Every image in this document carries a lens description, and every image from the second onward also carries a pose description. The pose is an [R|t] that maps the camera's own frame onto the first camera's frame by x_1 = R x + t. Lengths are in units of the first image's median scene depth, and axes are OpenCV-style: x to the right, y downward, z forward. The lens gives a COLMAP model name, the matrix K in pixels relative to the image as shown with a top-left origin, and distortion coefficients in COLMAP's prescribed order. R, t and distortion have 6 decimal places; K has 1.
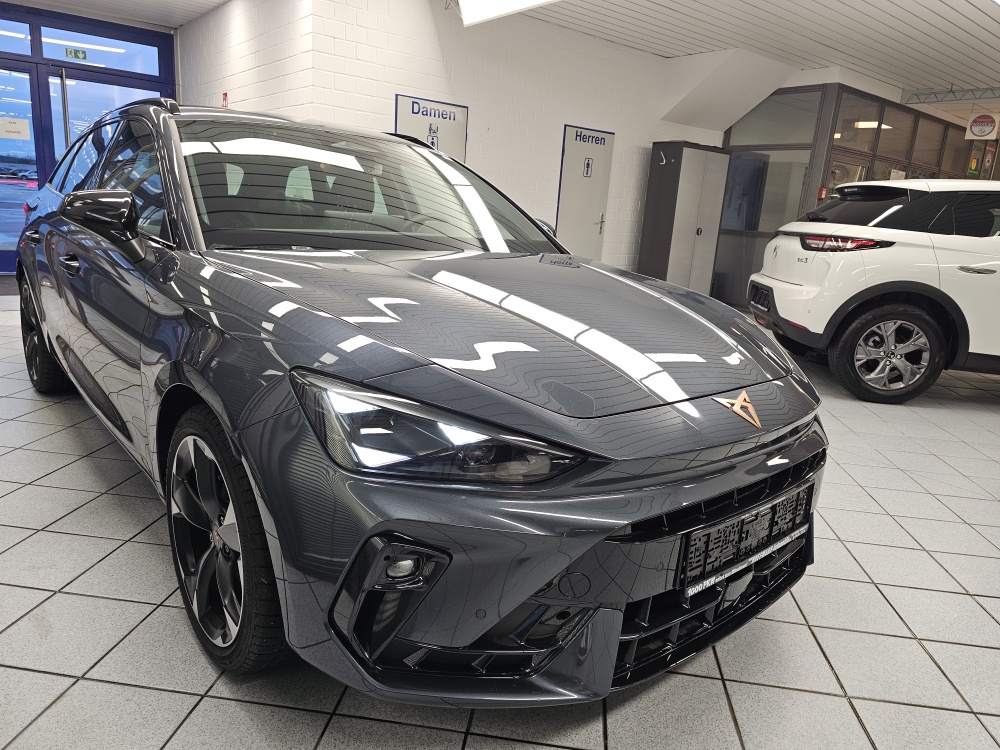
lens RADIAL K [[668.9, 0, 500.0], [0, 668.9, 375.0], [0, 0, 1]] dist [0.004698, -0.046608]
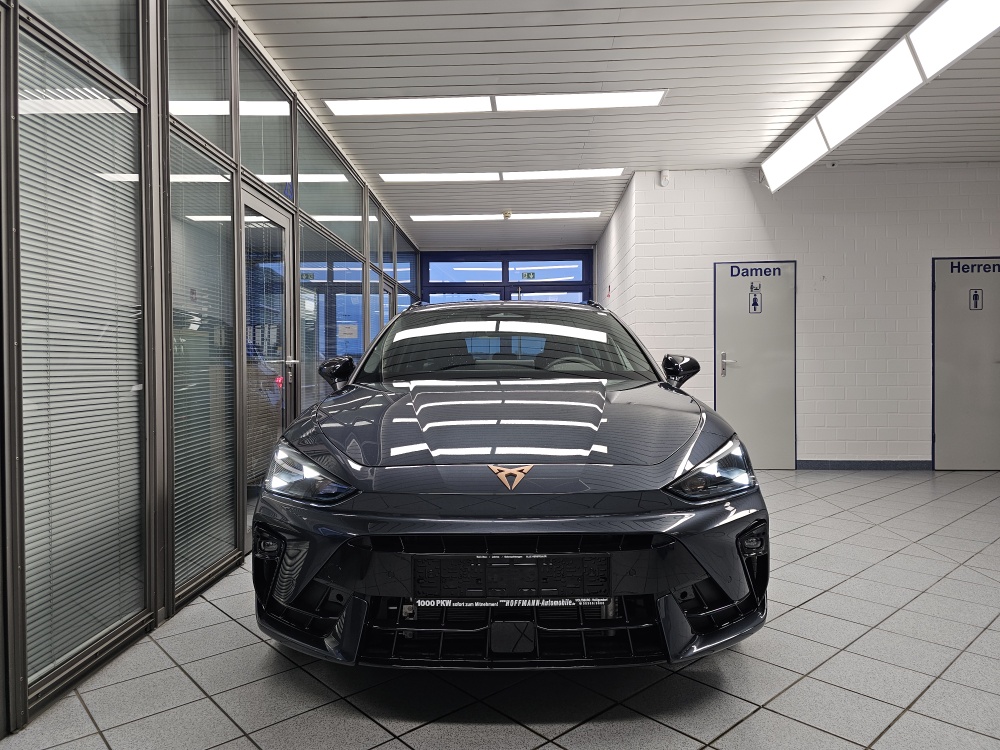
lens RADIAL K [[668.9, 0, 500.0], [0, 668.9, 375.0], [0, 0, 1]] dist [0.004698, -0.046608]
pose [[0.747708, -0.079330, -0.659272, 0.273494], [-0.095918, 0.969522, -0.225446, 0.043193], [0.657063, 0.231804, 0.717311, 0.007643]]
